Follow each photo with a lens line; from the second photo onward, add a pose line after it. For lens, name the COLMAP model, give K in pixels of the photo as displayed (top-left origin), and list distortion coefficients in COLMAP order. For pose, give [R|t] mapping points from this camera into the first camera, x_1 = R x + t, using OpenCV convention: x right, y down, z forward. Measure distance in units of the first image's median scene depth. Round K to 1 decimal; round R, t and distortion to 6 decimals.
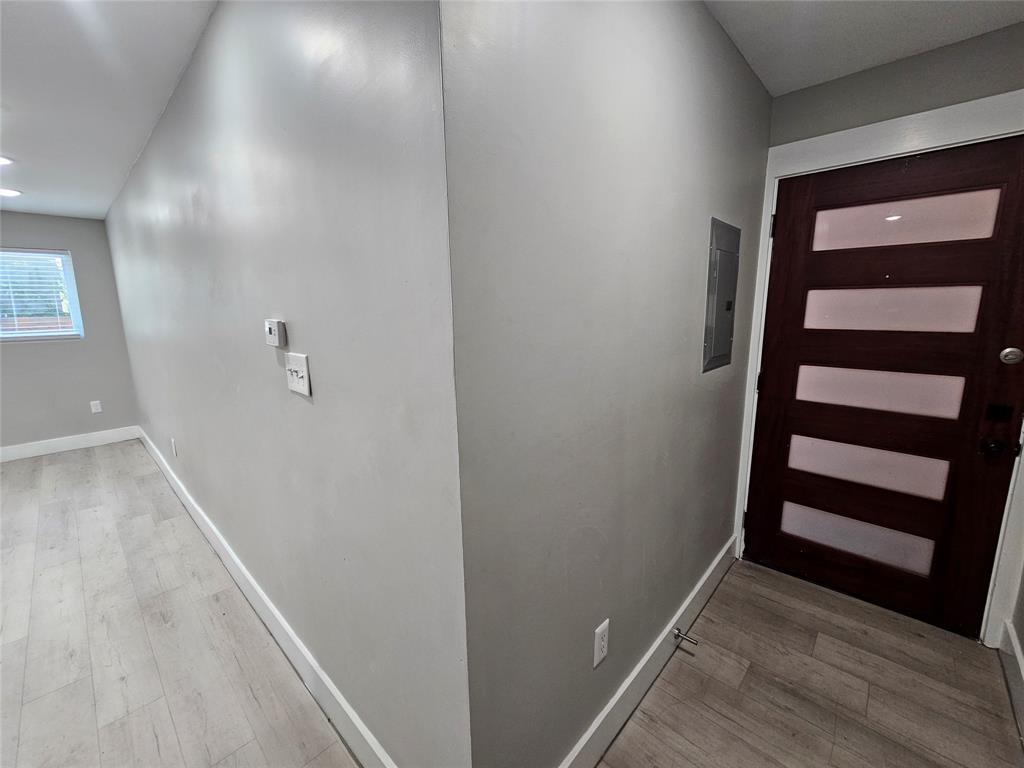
lens RADIAL K [[419.1, 0, 518.0], [0, 419.1, 380.8], [0, 0, 1]] dist [-0.002419, -0.000055]
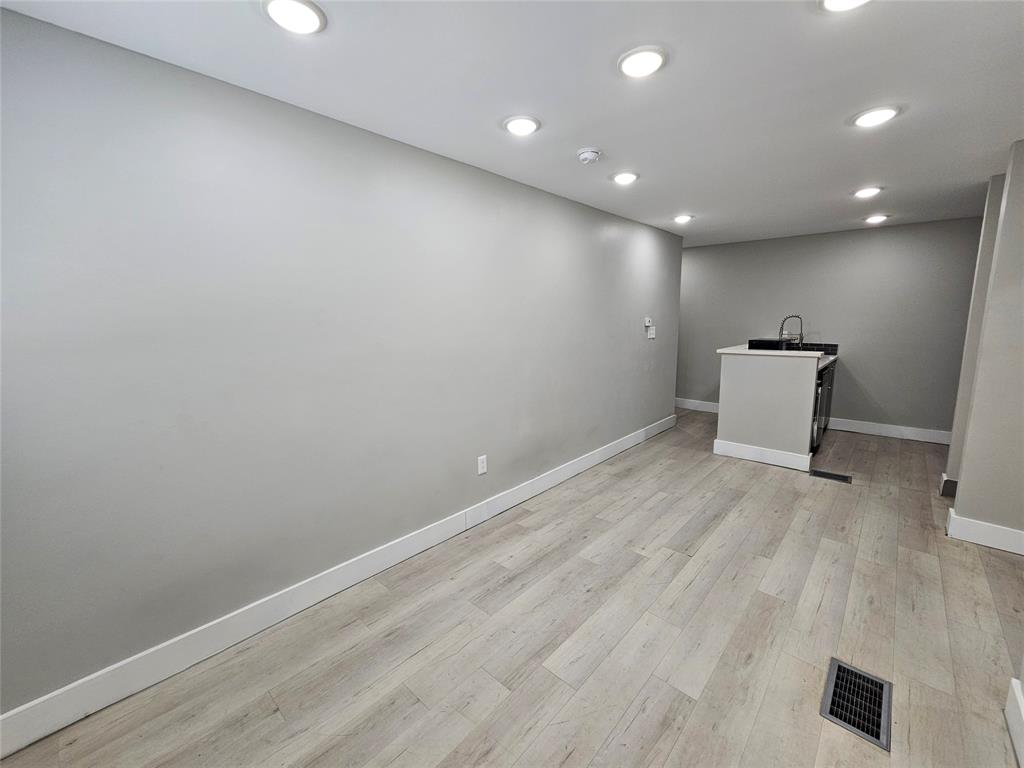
lens RADIAL K [[419.1, 0, 515.2], [0, 419.1, 378.5], [0, 0, 1]] dist [-0.002419, -0.000055]
pose [[0.006680, -0.133081, 0.991083, -1.526109], [0.190133, 0.973193, 0.129397, -0.120549], [-0.981736, 0.187574, 0.031804, 0.764326]]
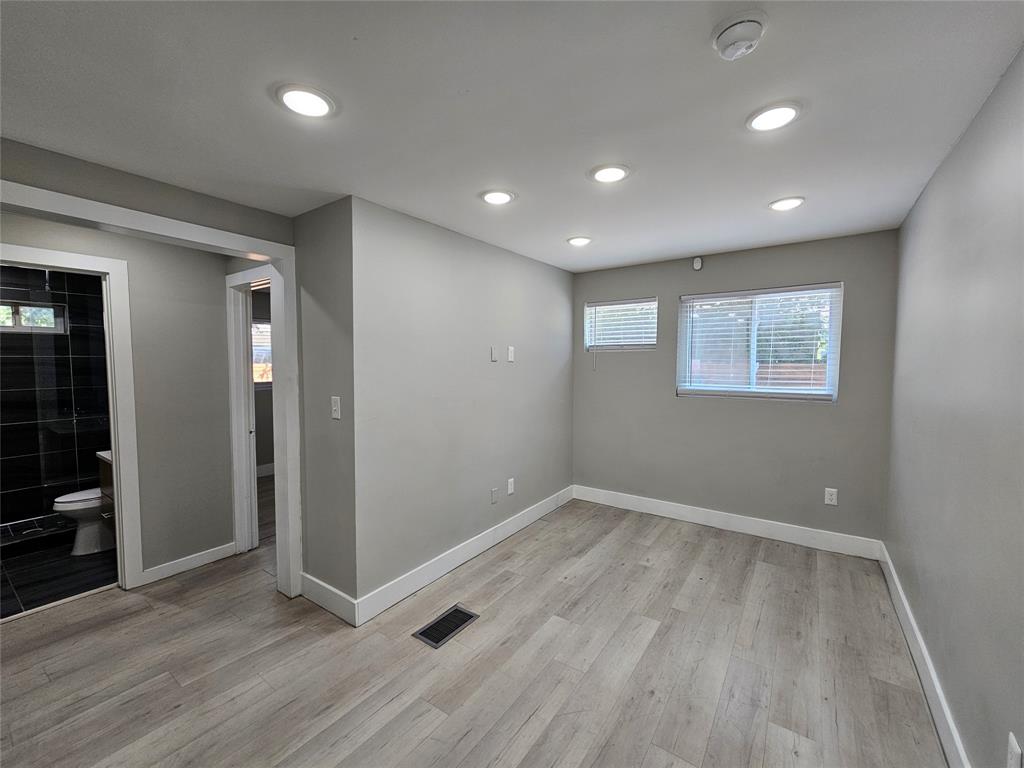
lens RADIAL K [[419.1, 0, 519.6], [0, 419.1, 375.1], [0, 0, 1]] dist [-0.002419, -0.000055]
pose [[0.133110, 0.058651, -0.989364, -0.486659], [-0.178932, 0.983266, 0.034216, -0.089196], [0.974815, 0.172475, 0.141377, 0.435517]]
